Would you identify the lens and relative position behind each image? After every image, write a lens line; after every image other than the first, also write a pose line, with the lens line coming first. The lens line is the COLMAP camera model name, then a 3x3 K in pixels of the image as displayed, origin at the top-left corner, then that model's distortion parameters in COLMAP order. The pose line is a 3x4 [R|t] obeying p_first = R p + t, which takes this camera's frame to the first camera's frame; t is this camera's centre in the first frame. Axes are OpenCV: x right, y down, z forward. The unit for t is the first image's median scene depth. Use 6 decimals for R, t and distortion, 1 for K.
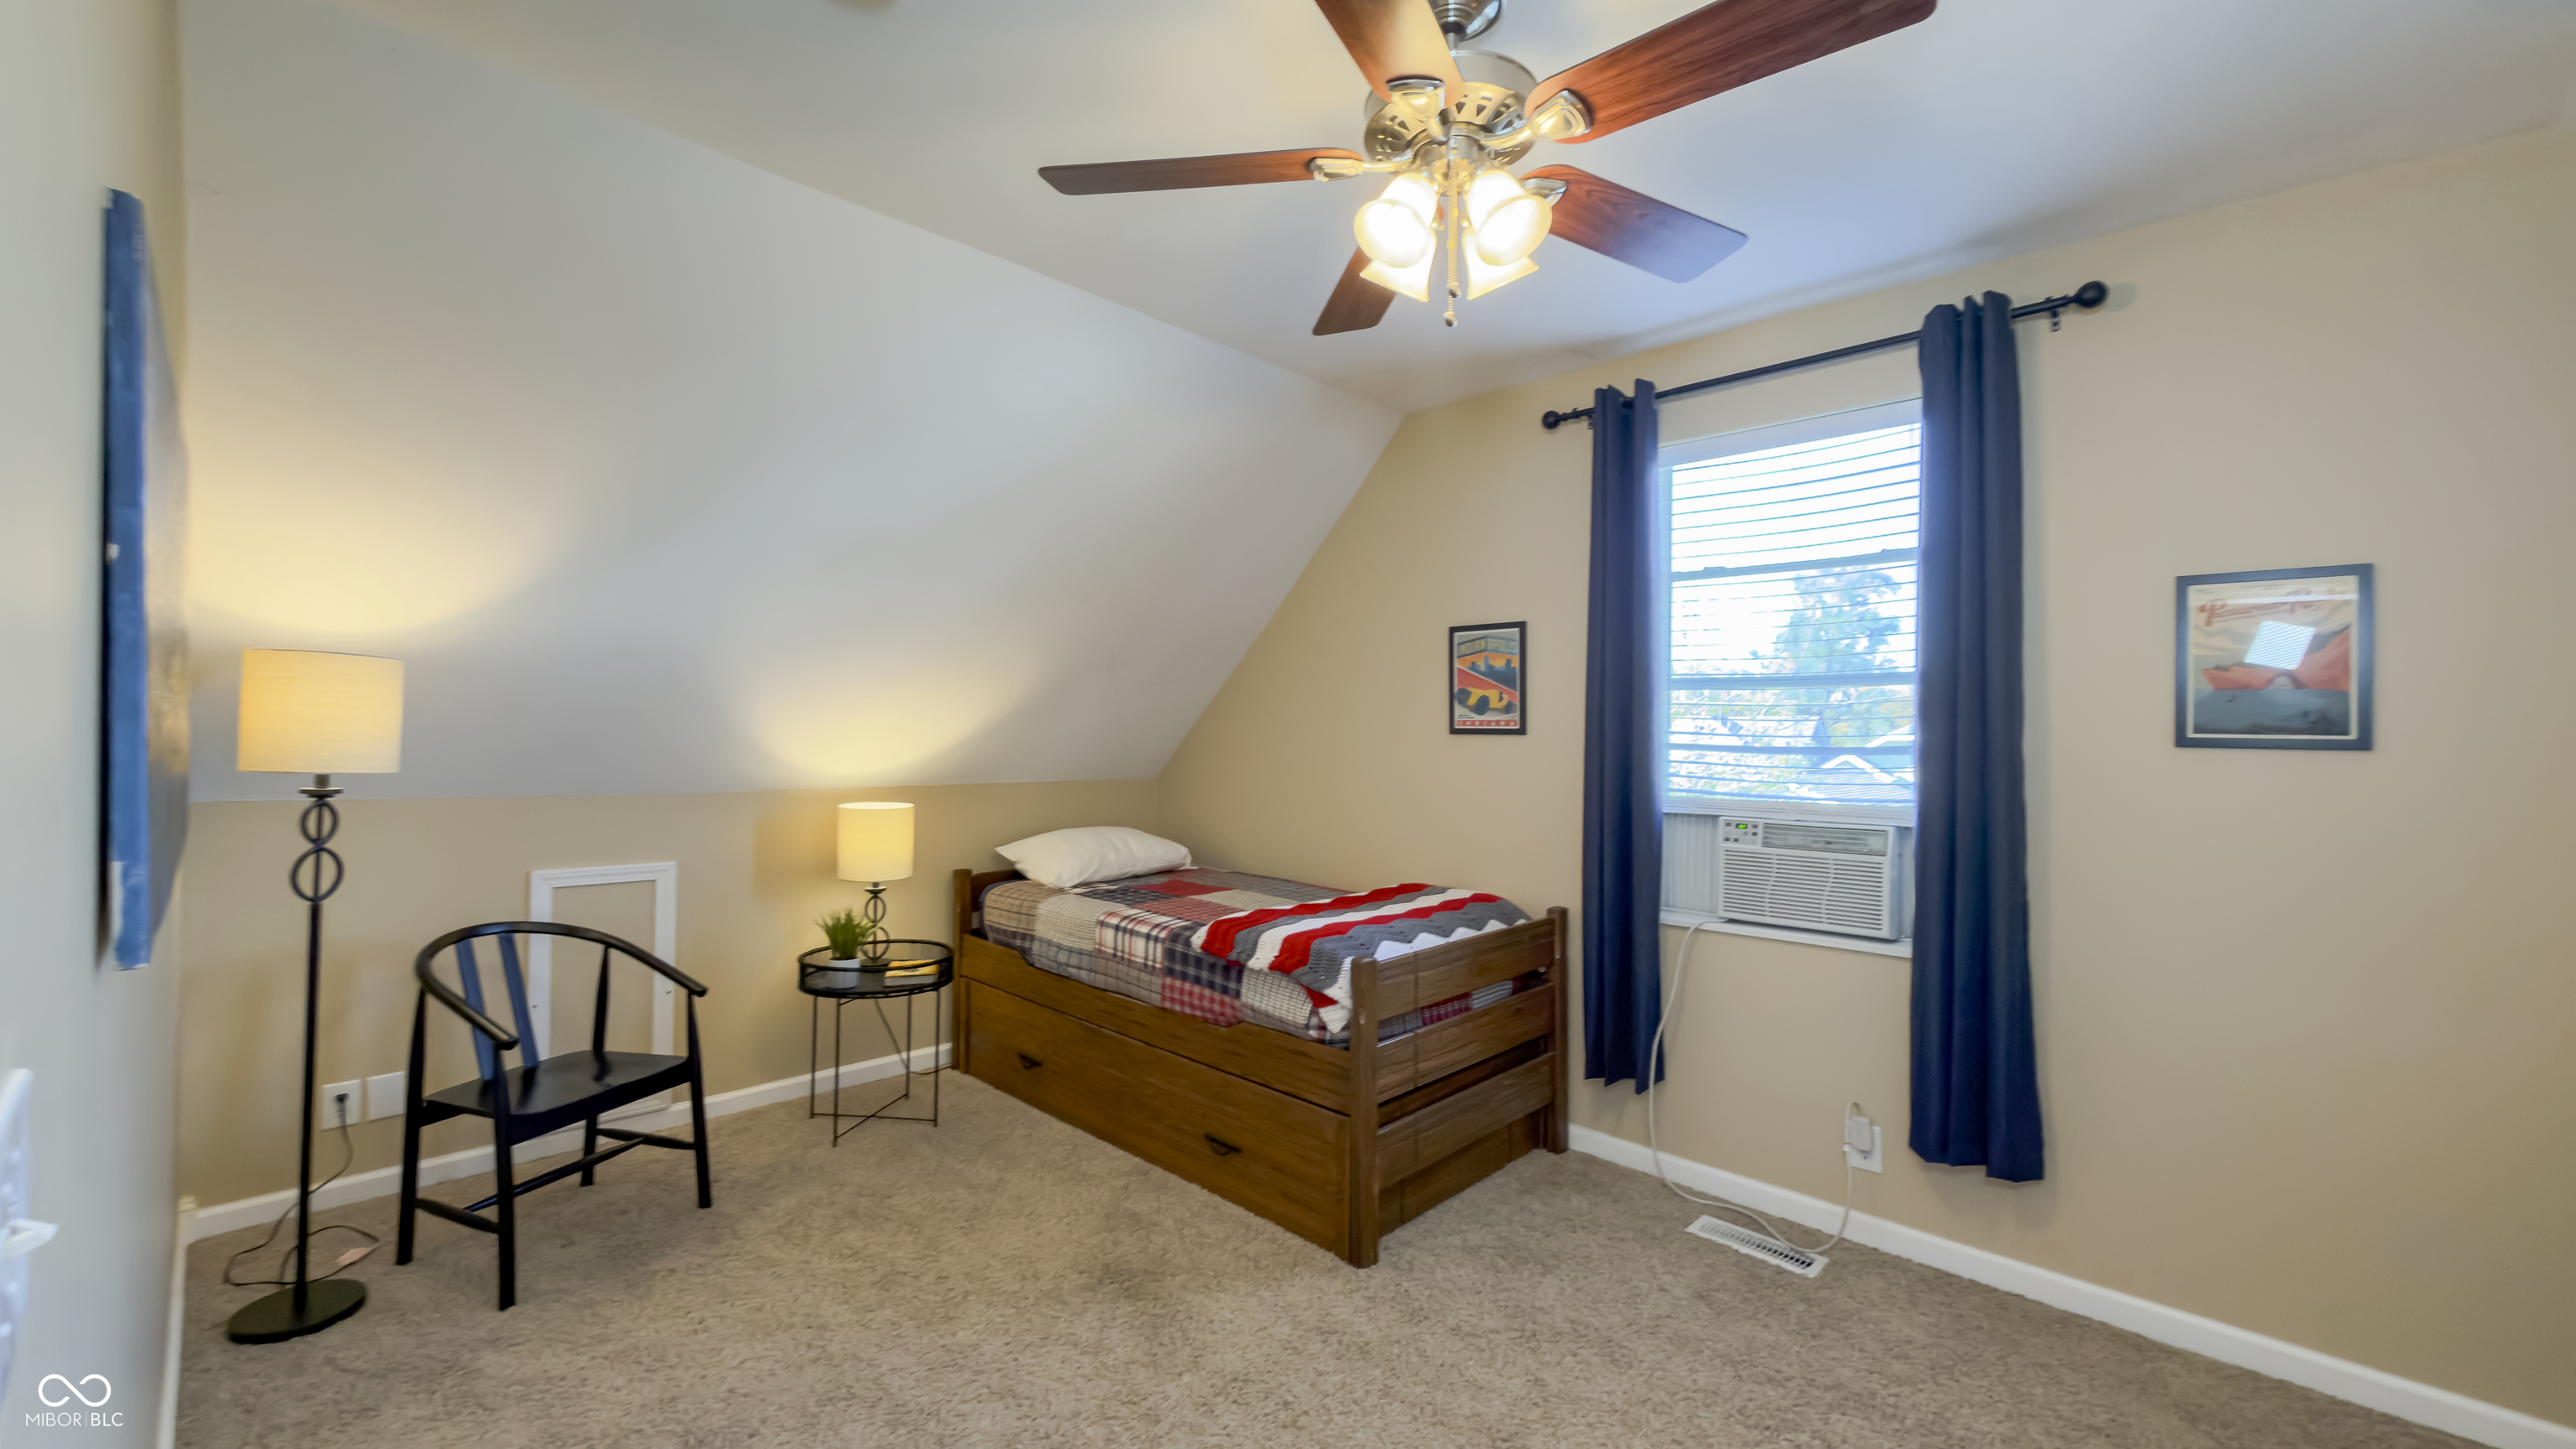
lens RADIAL K [[1040.9, 0, 1309.5], [0, 1040.9, 711.6], [0, 0, 1]] dist [0.001216, -0.001016]
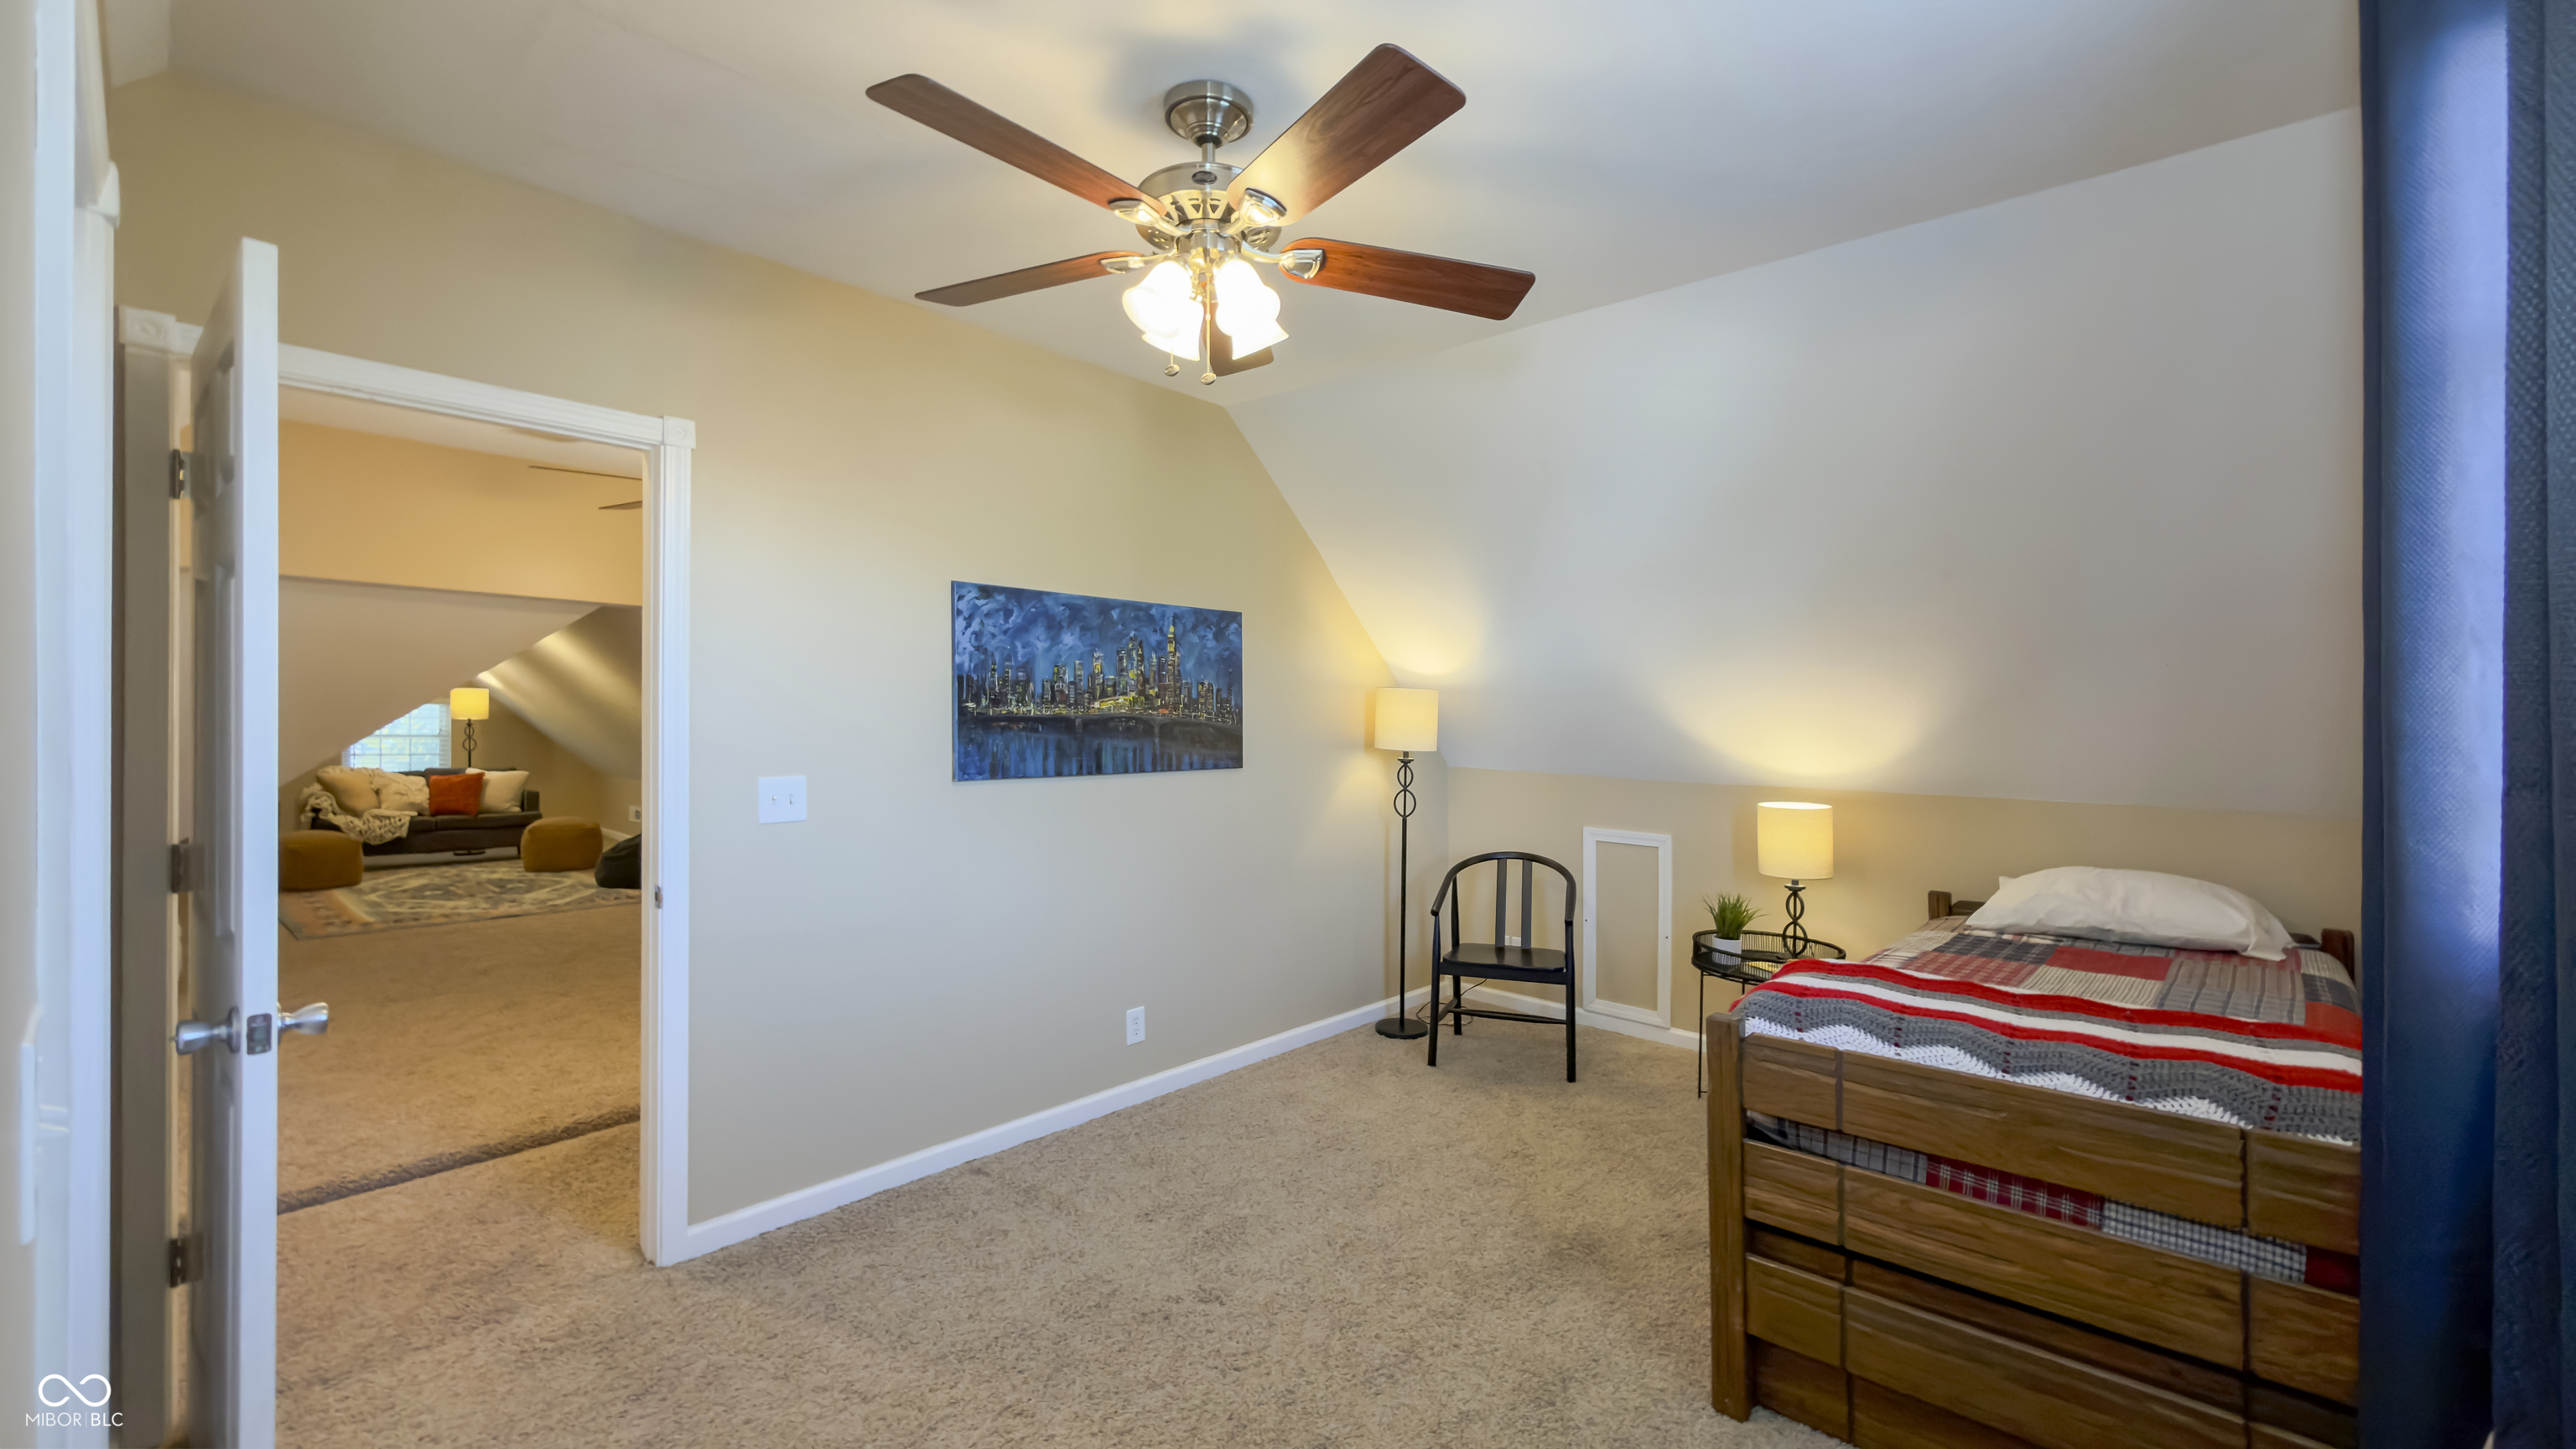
lens RADIAL K [[1040.9, 0, 1303.2], [0, 1040.9, 711.9], [0, 0, 1]] dist [0.001216, -0.001016]
pose [[0.028433, -0.019513, -0.999405, 0.689529], [0.001828, 0.999809, -0.019469, 0.018577], [0.999594, -0.001273, 0.028463, 0.547646]]
